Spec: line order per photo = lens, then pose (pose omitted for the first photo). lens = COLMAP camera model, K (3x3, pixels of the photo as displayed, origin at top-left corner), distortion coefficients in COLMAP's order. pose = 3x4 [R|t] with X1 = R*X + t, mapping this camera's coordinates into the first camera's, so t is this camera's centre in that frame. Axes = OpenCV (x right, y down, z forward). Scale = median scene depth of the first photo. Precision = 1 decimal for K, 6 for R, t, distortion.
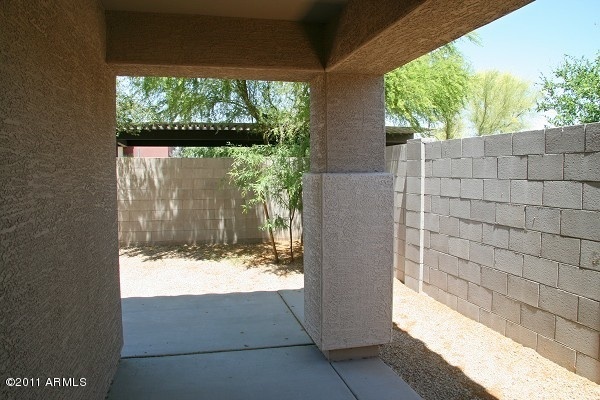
lens RADIAL K [[468.9, 0, 300.0], [0, 468.9, 200.0], [0, 0, 1]] dist [-0.155662, 0.113934]
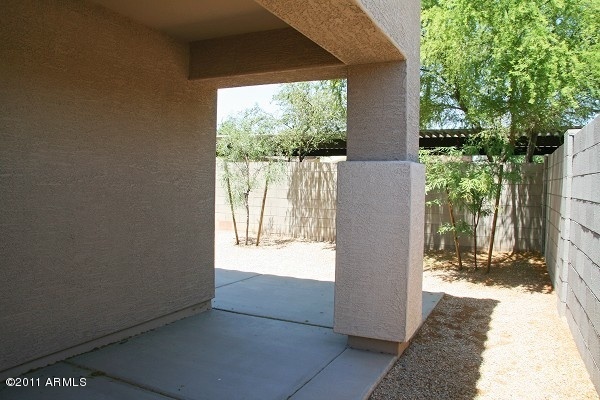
lens RADIAL K [[468.9, 0, 300.0], [0, 468.9, 200.0], [0, 0, 1]] dist [-0.155662, 0.113934]
pose [[0.776897, 0.039010, -0.628418, 0.589161], [-0.059125, 0.998189, -0.011131, 0.042996], [0.626846, 0.045803, 0.777796, 0.121595]]
